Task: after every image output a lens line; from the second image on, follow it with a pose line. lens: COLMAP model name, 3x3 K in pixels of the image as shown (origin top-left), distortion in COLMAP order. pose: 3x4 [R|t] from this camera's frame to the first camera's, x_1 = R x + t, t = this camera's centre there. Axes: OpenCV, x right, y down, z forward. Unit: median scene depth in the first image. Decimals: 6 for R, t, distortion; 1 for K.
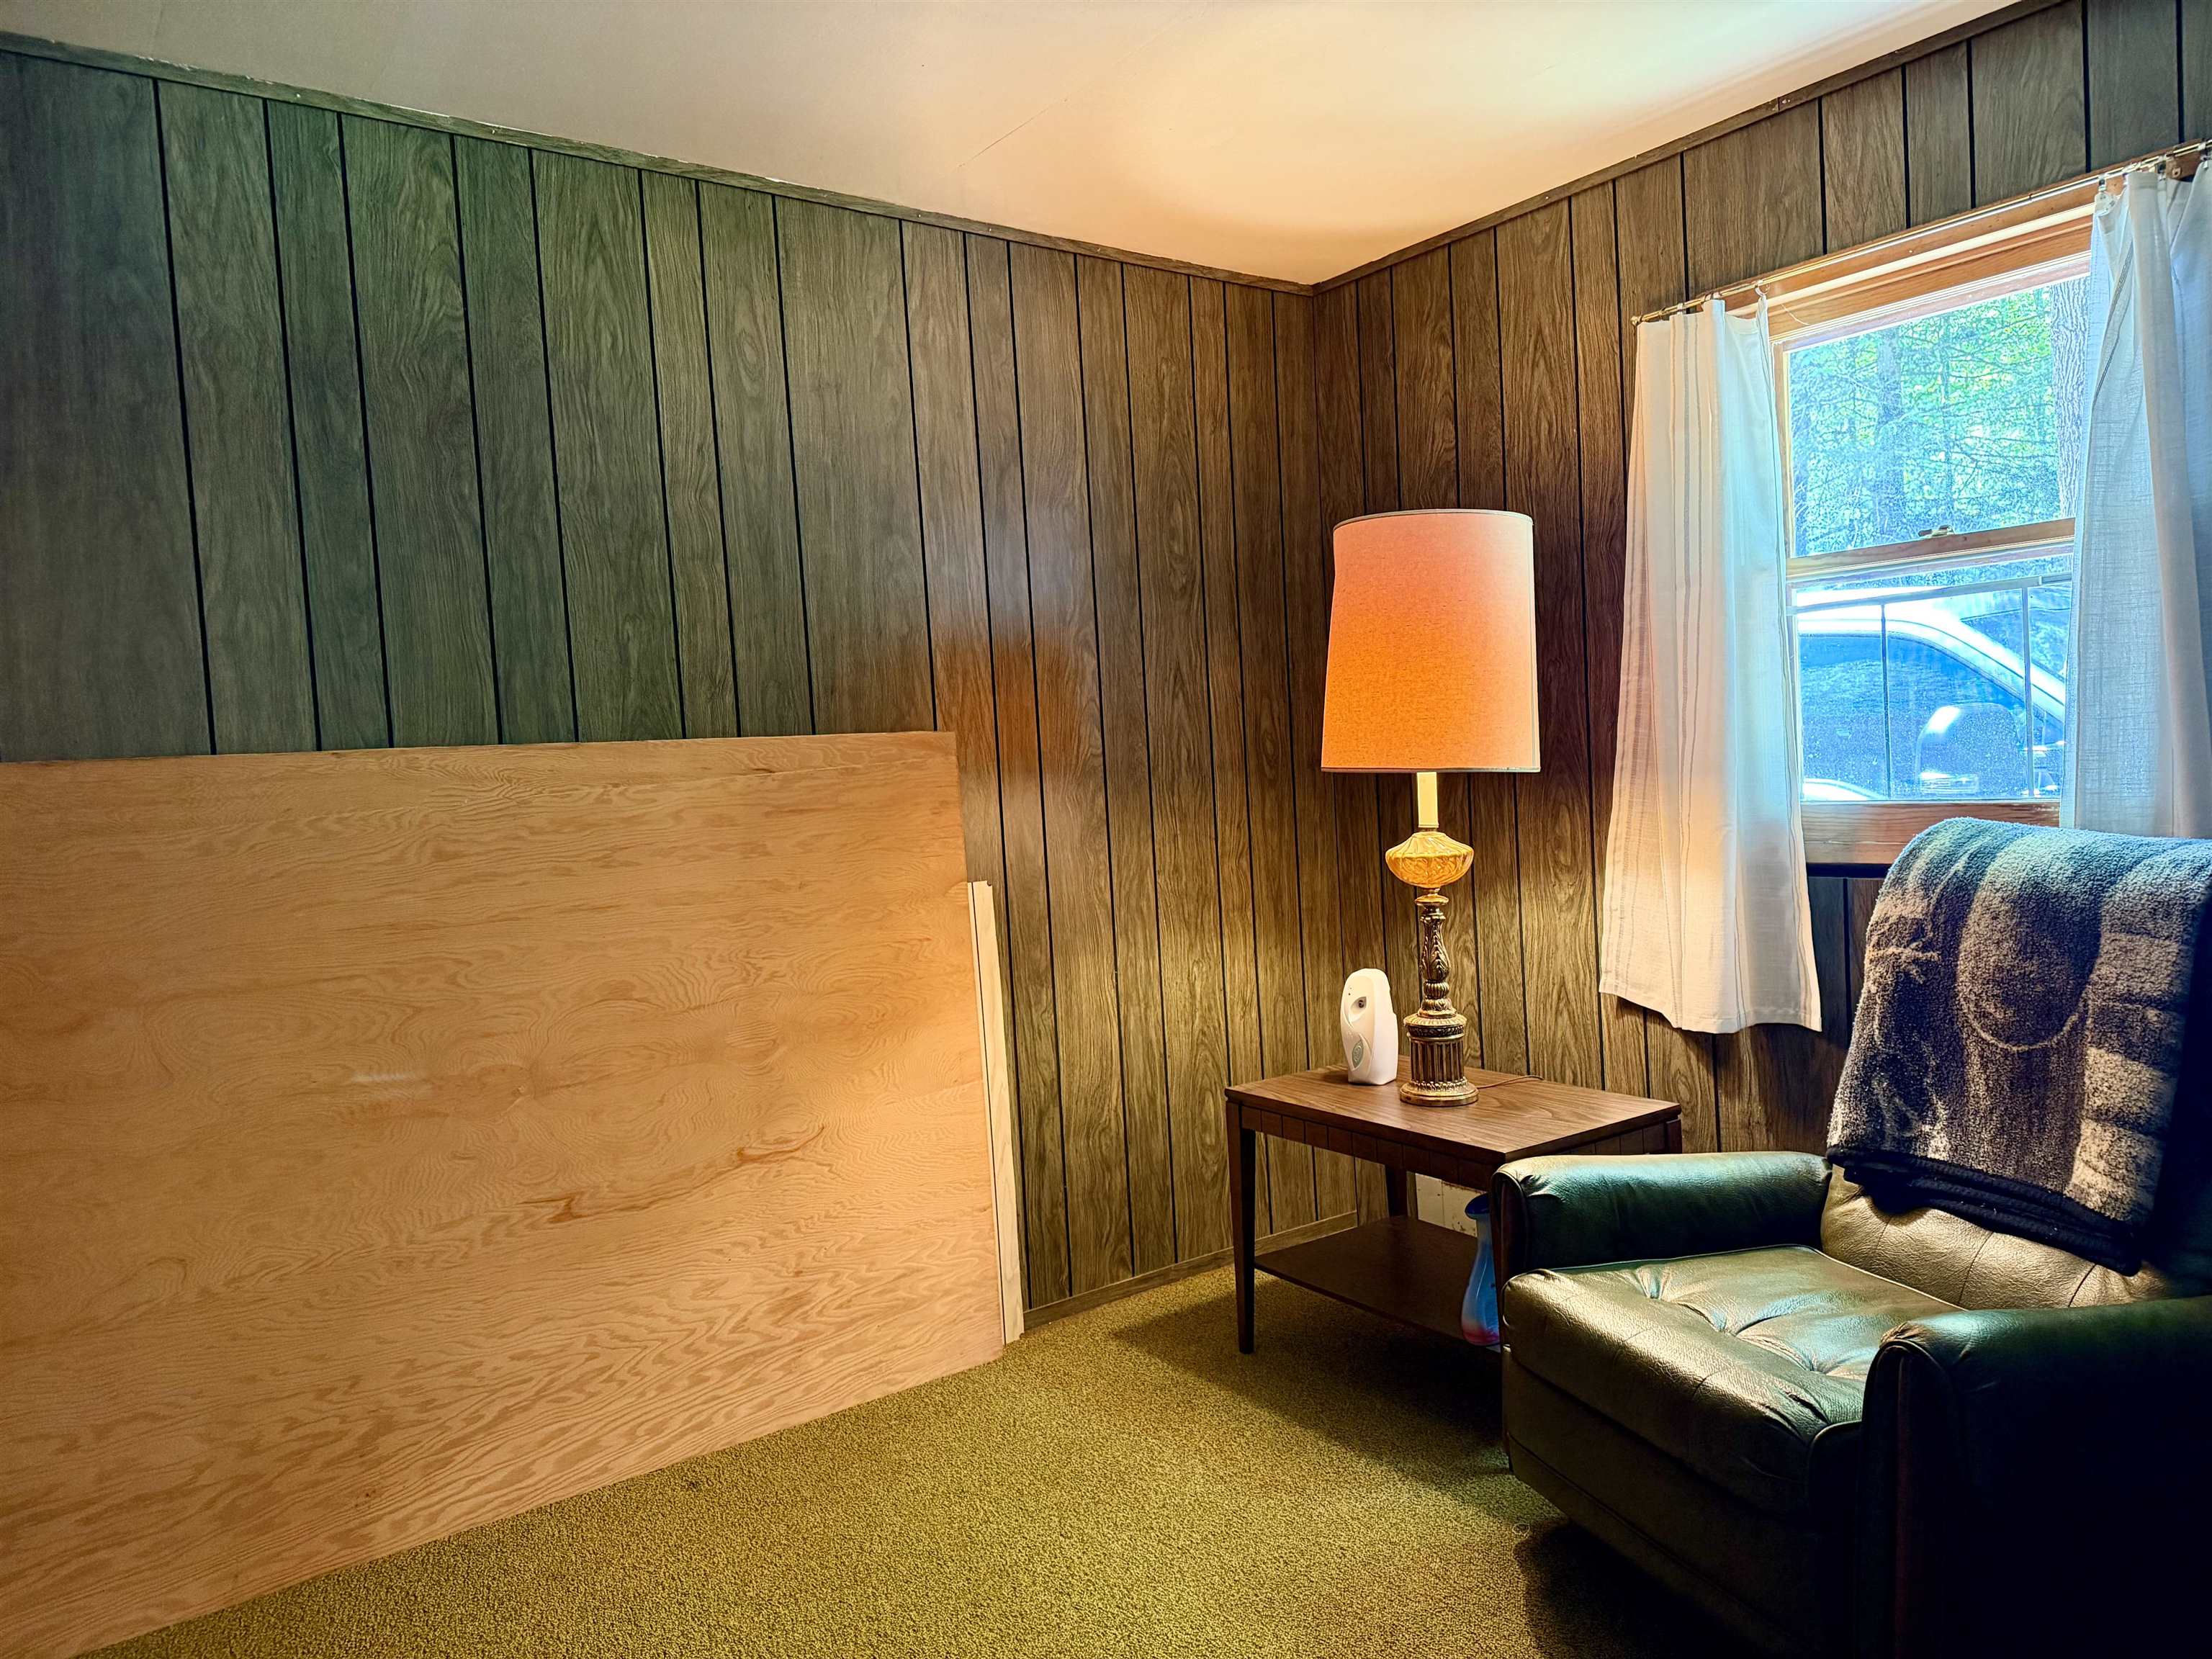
lens RADIAL K [[1548.6, 0, 1104.4], [0, 1548.6, 810.7], [0, 0, 1]] dist [0.088295, -0.109166]
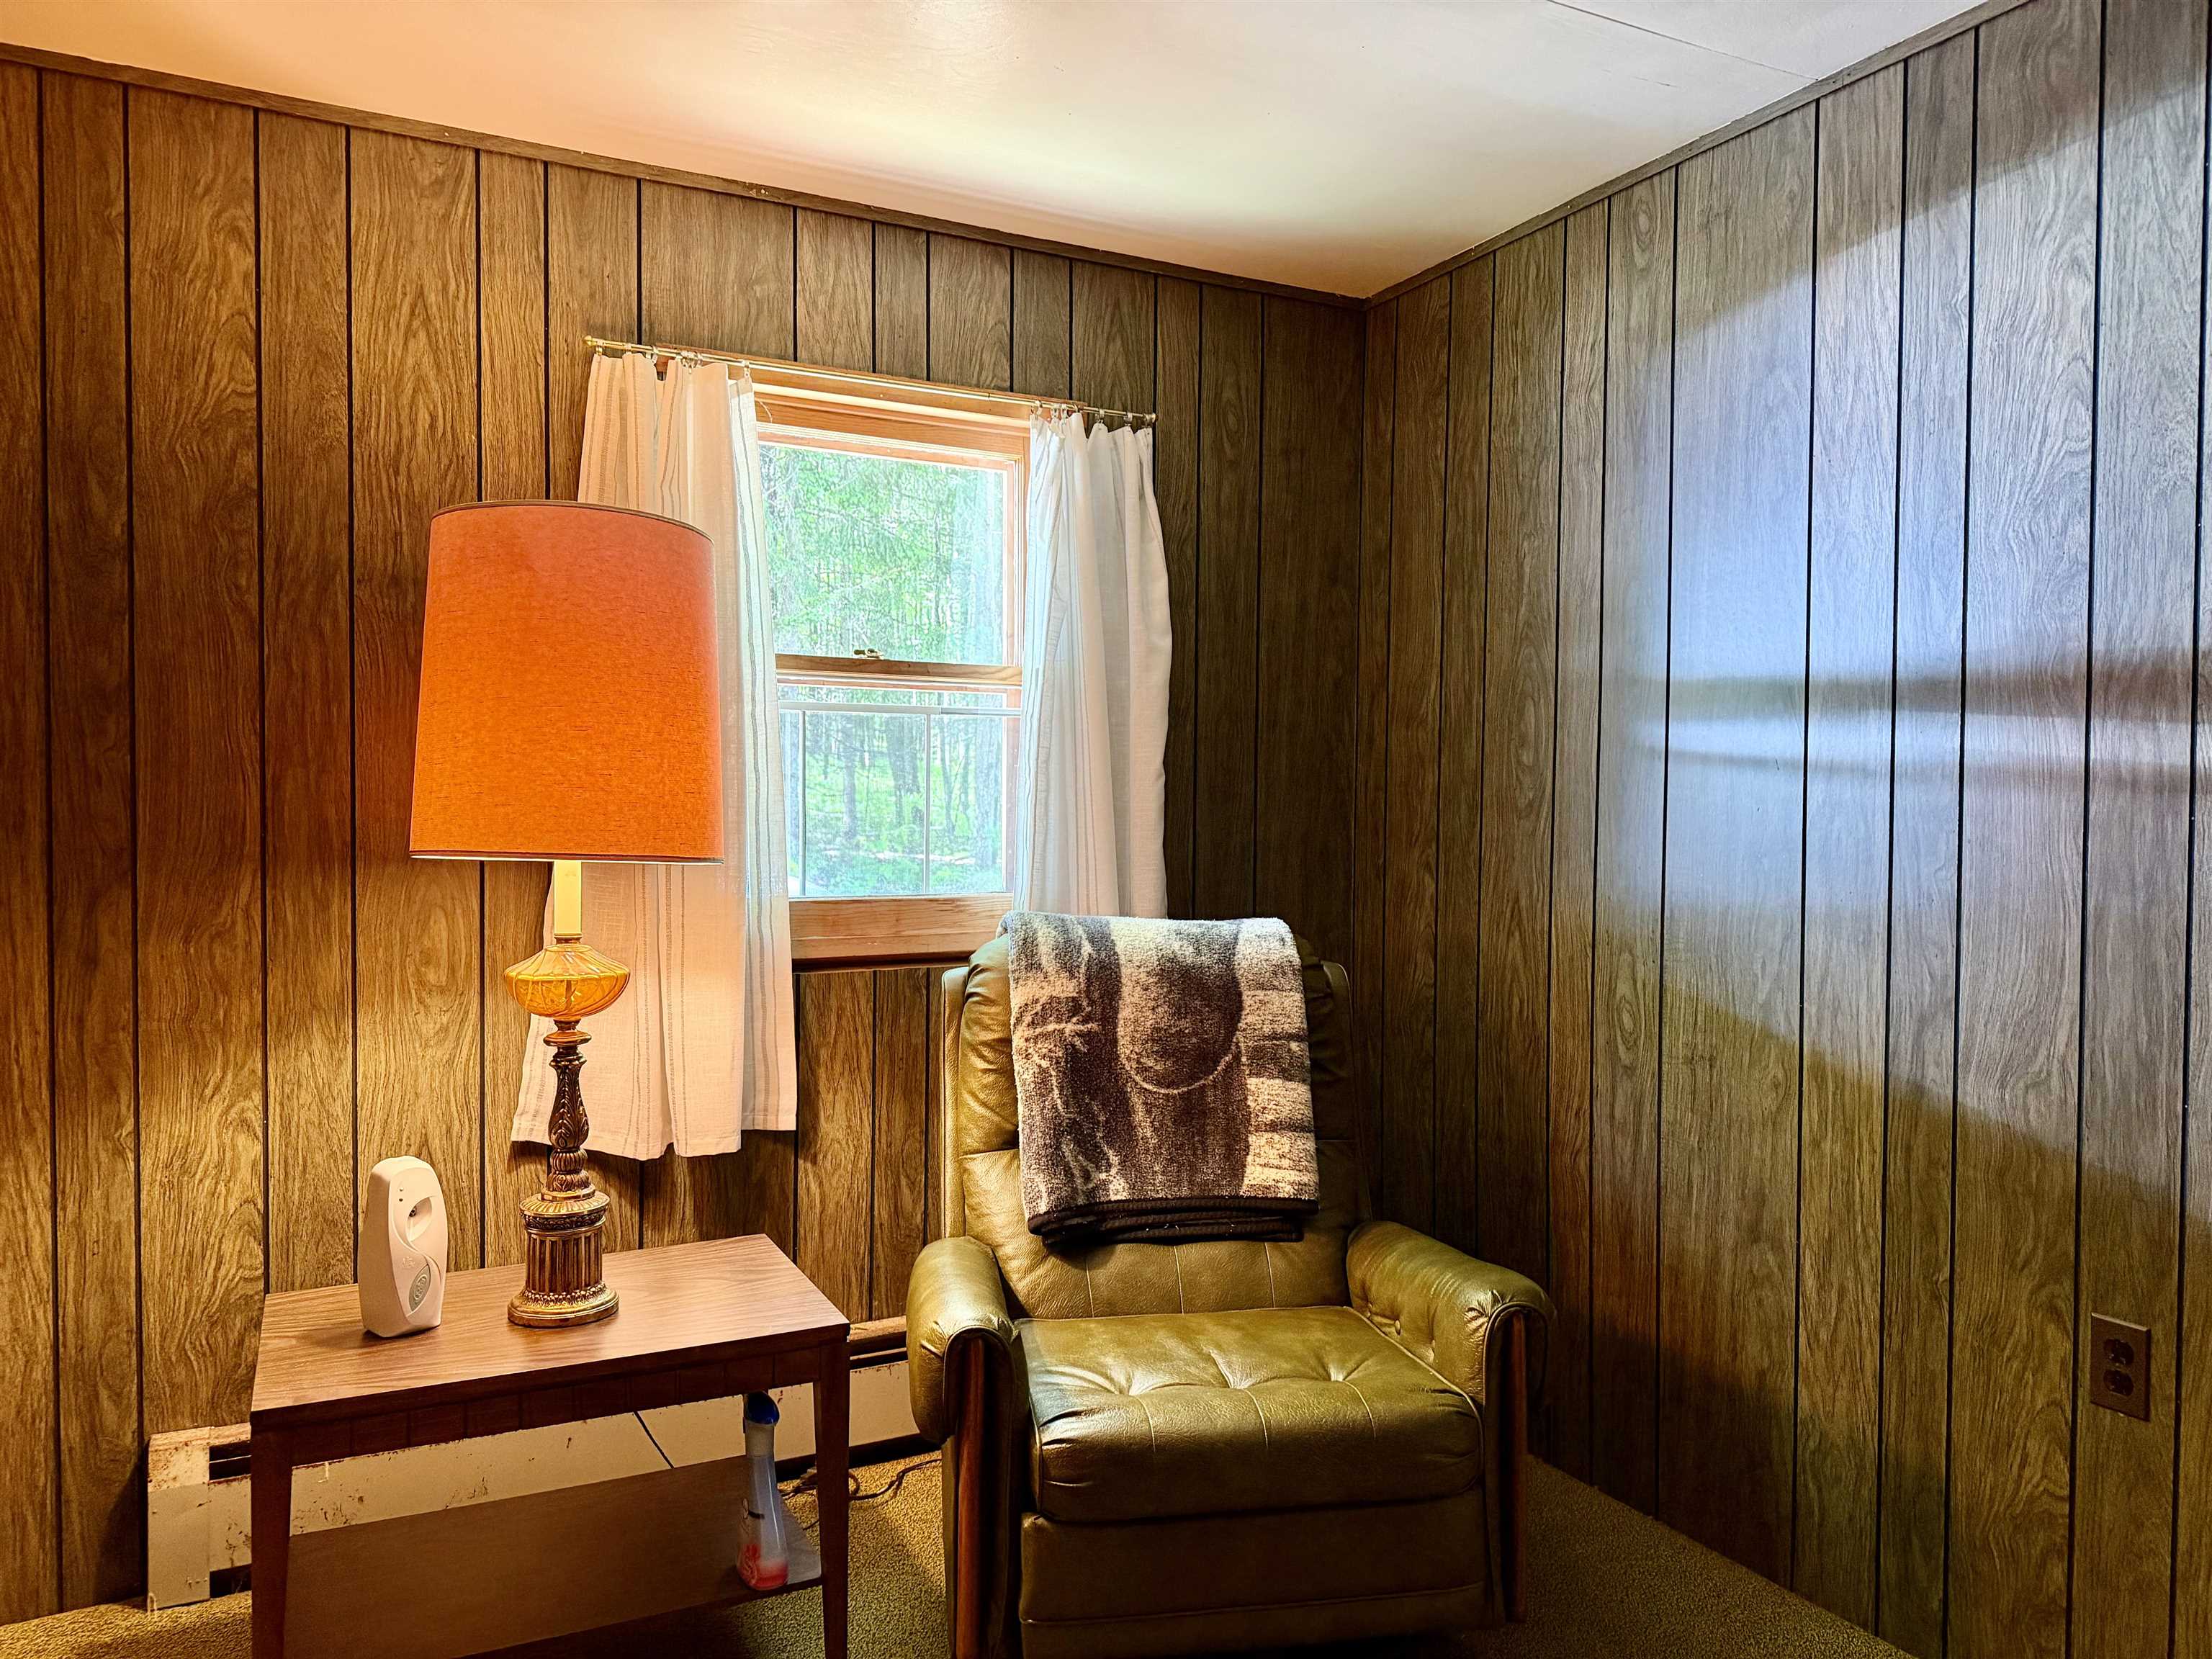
lens RADIAL K [[1548.6, 0, 1103.9], [0, 1548.6, 832.3], [0, 0, 1]] dist [0.088295, -0.109166]
pose [[0.160196, 0.037217, 0.986383, -0.608419], [0.017567, 0.999023, -0.040547, -0.005453], [-0.986929, 0.023823, 0.159386, 0.794685]]
